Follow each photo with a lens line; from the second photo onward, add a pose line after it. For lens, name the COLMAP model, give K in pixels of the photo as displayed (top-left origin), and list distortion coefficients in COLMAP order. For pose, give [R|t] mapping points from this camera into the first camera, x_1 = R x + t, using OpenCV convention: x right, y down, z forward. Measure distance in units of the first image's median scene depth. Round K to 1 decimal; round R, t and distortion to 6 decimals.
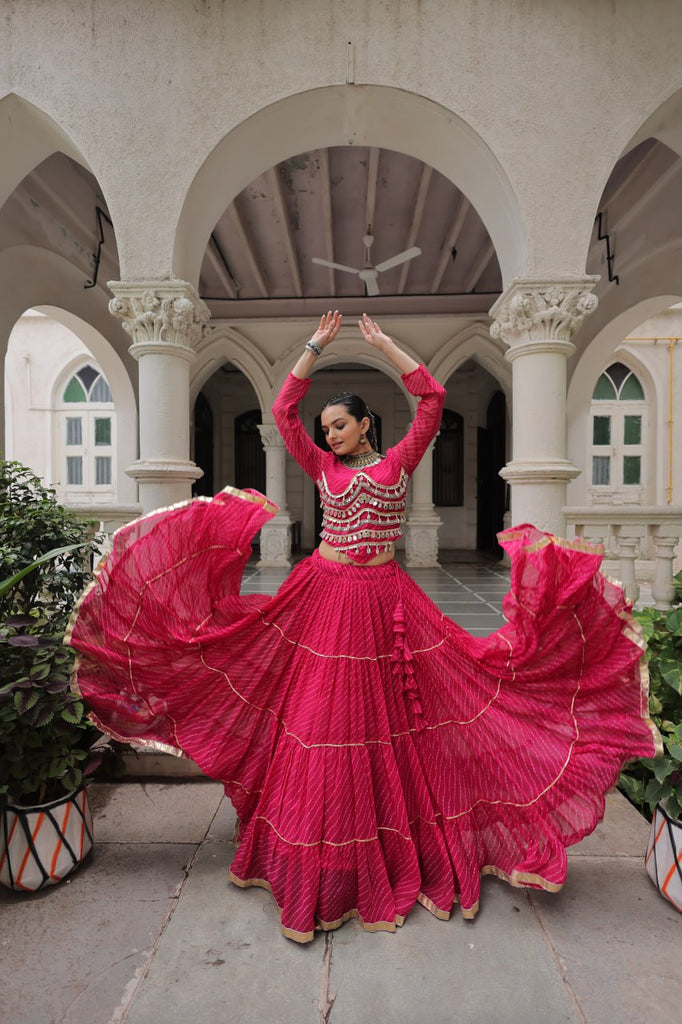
lens RADIAL K [[471.3, 0, 335.2], [0, 471.3, 512.0], [0, 0, 1]] dist [0.003057, -0.000134]
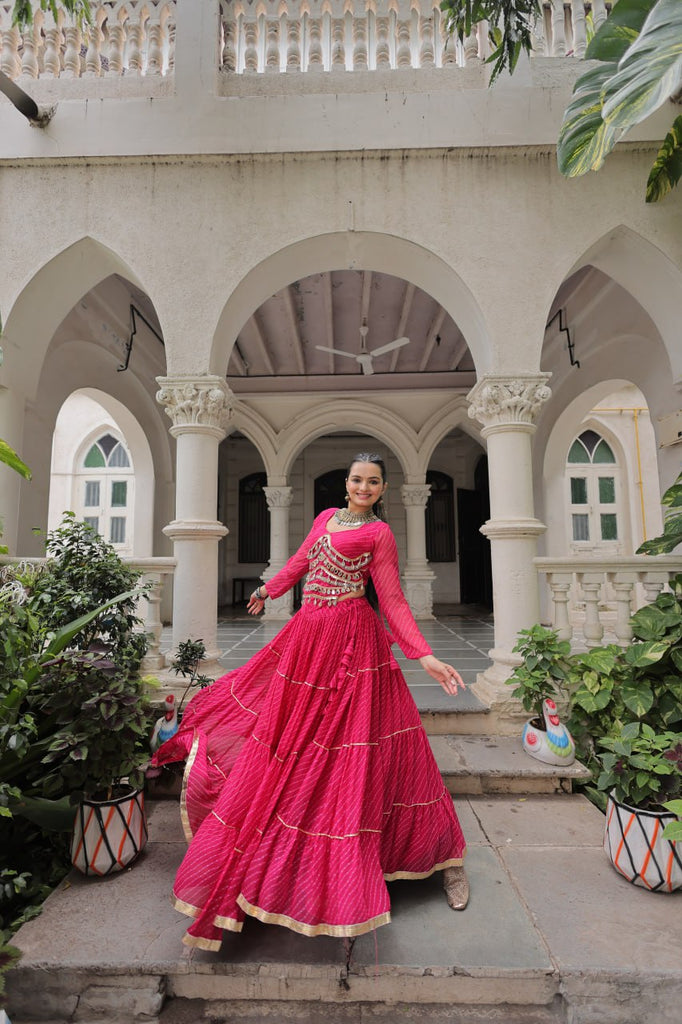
lens RADIAL K [[472.3, 0, 335.5], [0, 472.3, 515.5], [0, 0, 1]] dist [0.000434, 0.000469]
pose [[0.999916, -0.005620, 0.011688, -0.017819], [0.006932, 0.993290, -0.115445, 0.010428], [-0.010961, 0.115516, 0.993245, -0.114165]]
